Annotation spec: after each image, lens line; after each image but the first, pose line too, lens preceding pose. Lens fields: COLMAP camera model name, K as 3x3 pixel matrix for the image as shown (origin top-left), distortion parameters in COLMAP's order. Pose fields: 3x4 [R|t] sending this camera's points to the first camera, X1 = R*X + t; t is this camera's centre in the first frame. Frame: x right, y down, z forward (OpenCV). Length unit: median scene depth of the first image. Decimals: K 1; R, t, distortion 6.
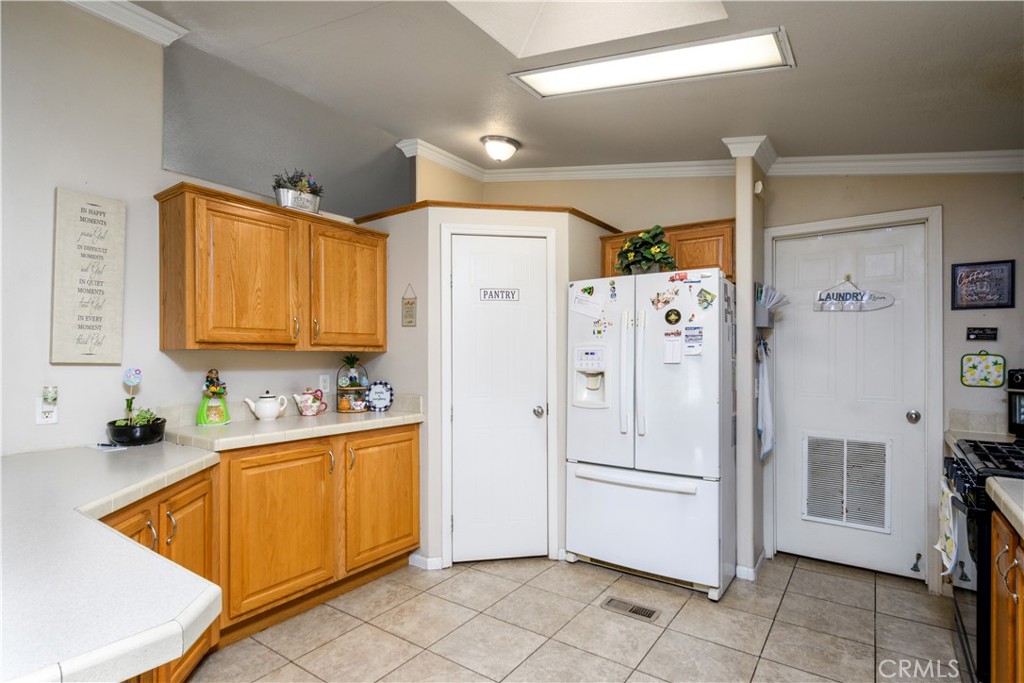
lens RADIAL K [[517.5, 0, 510.1], [0, 517.5, 353.1], [0, 0, 1]] dist [0.003364, -0.000282]
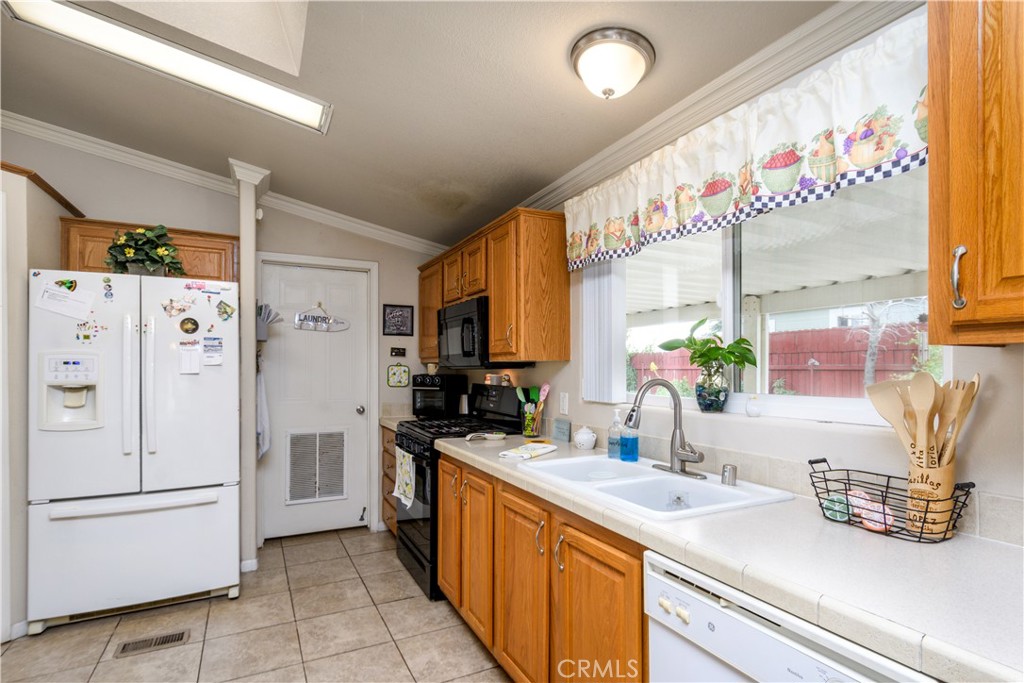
lens RADIAL K [[496.9, 0, 510.5], [0, 496.9, 366.2], [0, 0, 1]] dist [-0.000332, -0.000066]
pose [[0.452154, 0.001521, 0.891939, -0.231754], [-0.005481, 0.999984, 0.001074, 0.001280], [-0.891923, -0.005374, 0.452155, 0.040752]]
